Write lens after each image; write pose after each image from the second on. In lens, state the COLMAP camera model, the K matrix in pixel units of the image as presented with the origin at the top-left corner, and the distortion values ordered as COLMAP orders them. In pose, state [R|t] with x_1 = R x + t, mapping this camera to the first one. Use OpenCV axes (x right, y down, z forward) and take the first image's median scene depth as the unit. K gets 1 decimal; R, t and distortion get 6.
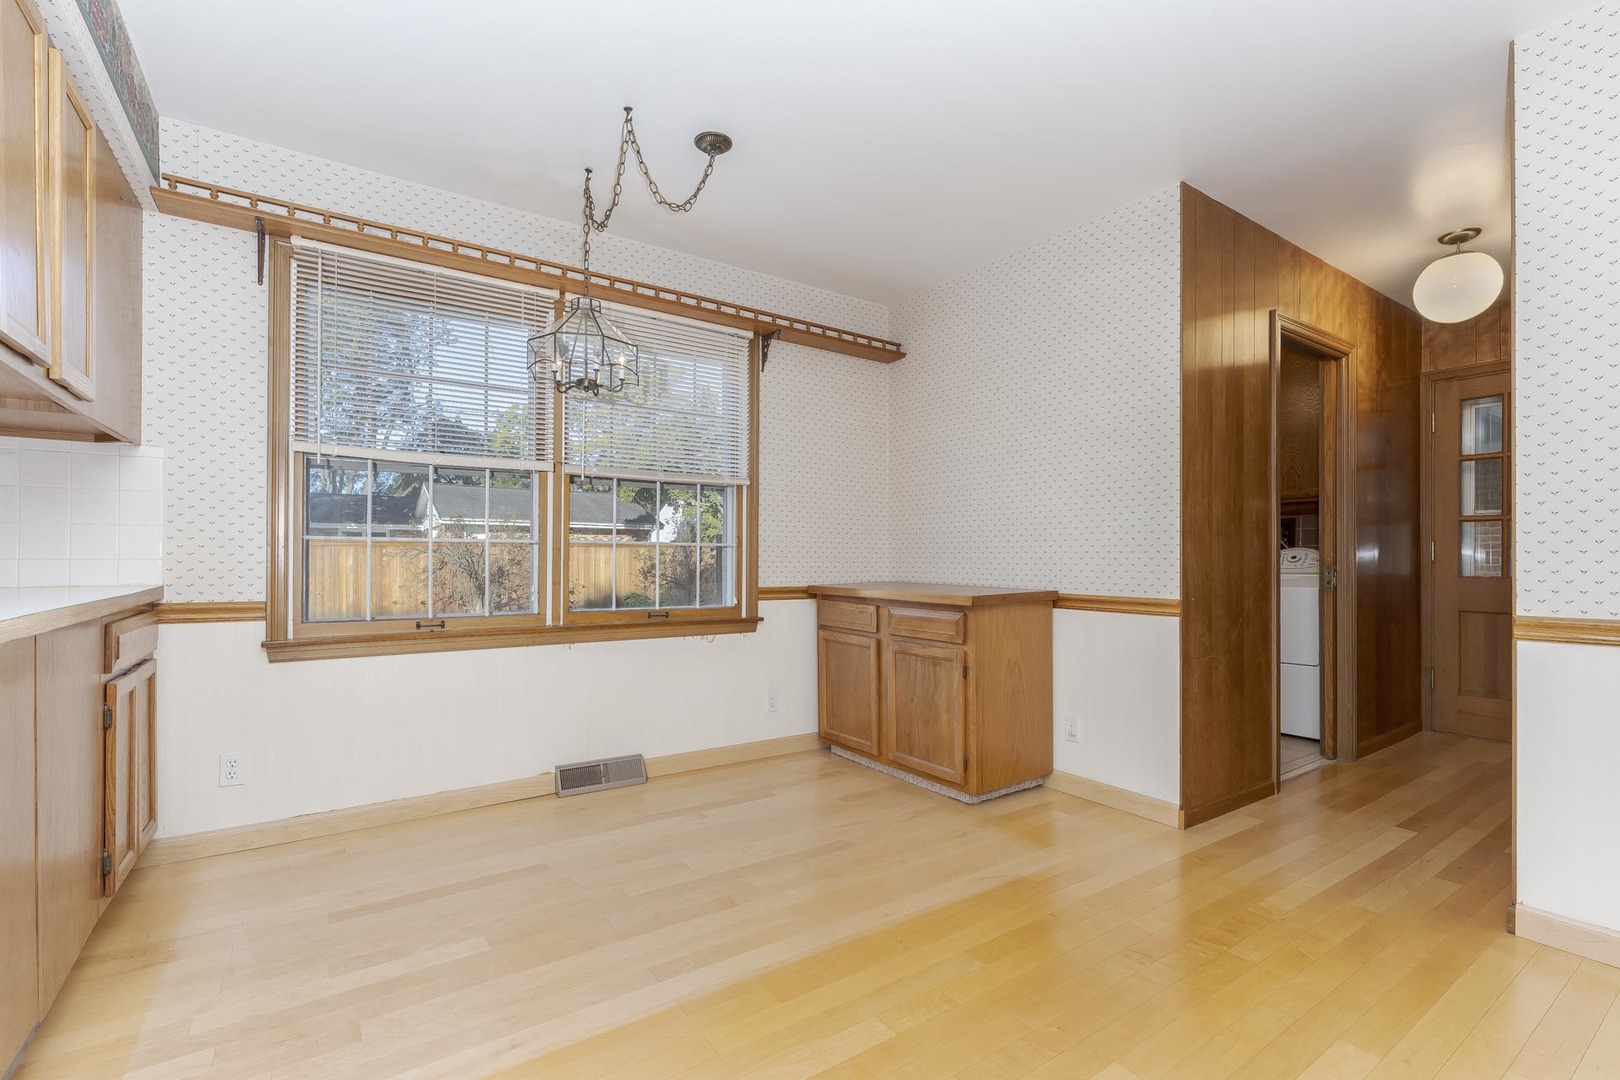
lens RADIAL K [[722.0, 0, 807.3], [0, 722.0, 550.7], [0, 0, 1]] dist [-0.002656, 0.000412]
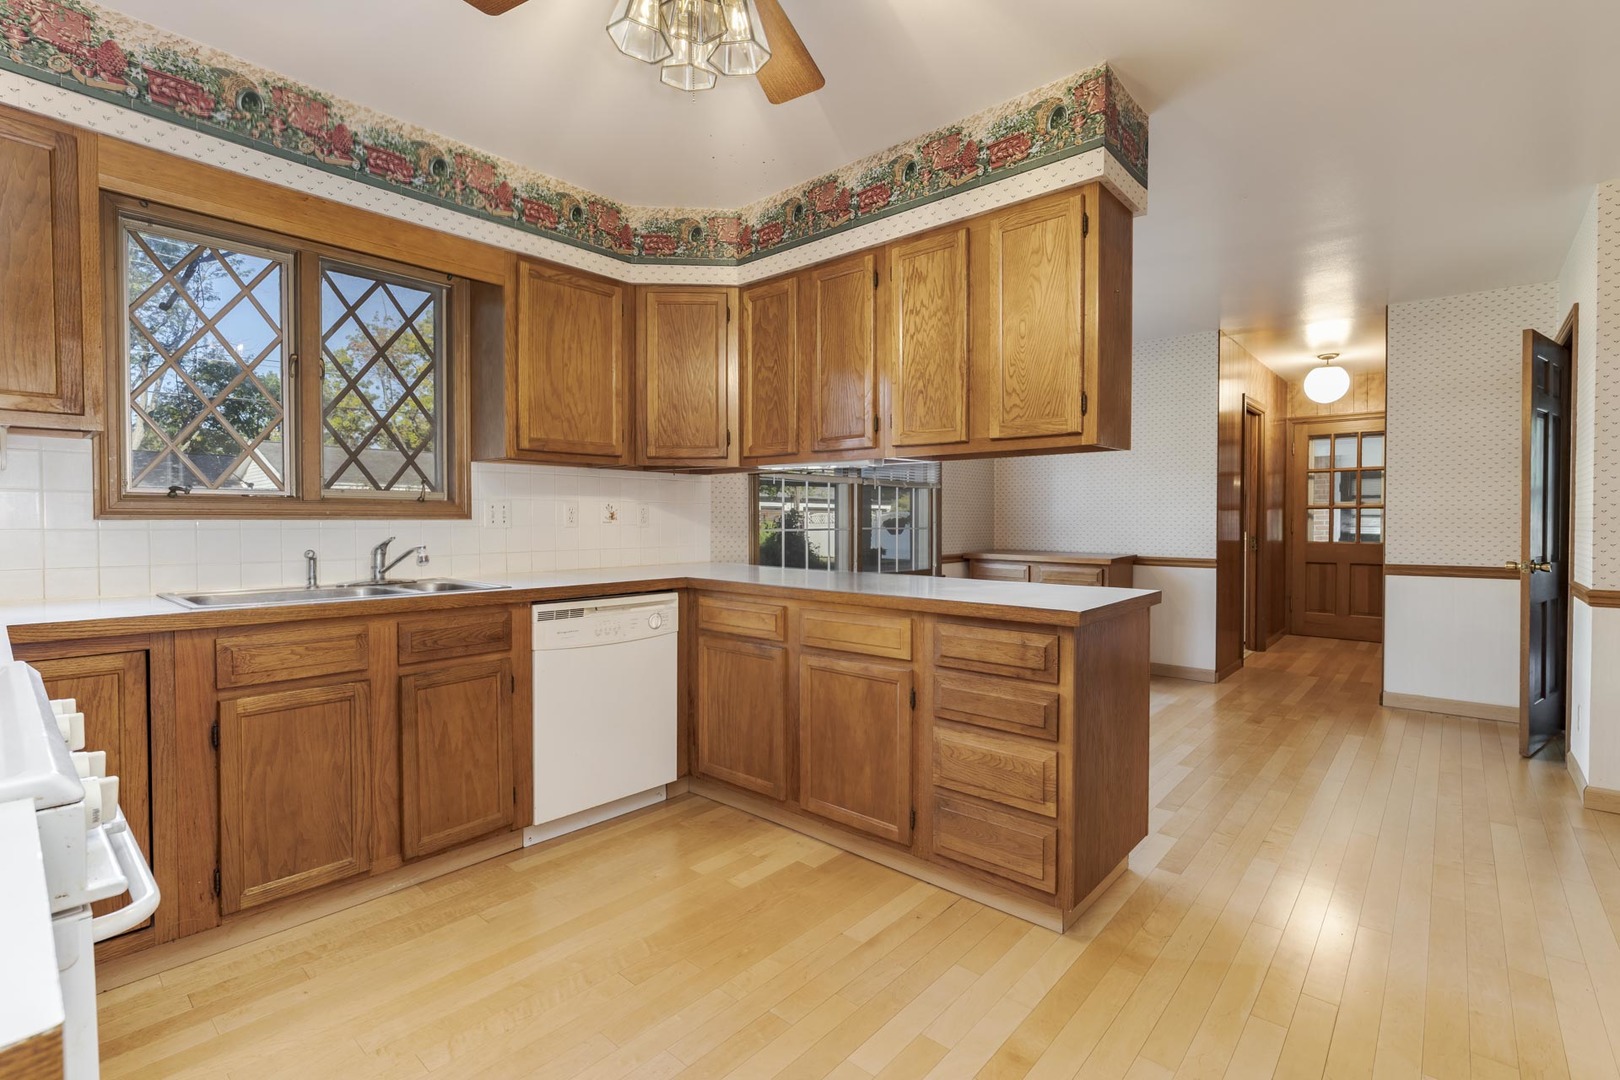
lens RADIAL K [[722.0, 0, 810.6], [0, 722.0, 537.5], [0, 0, 1]] dist [-0.002656, 0.000412]
pose [[0.972649, -0.007395, 0.232164, -0.853777], [0.000317, 0.999534, 0.030509, -0.039797], [-0.232281, -0.029601, 0.972198, -0.506872]]
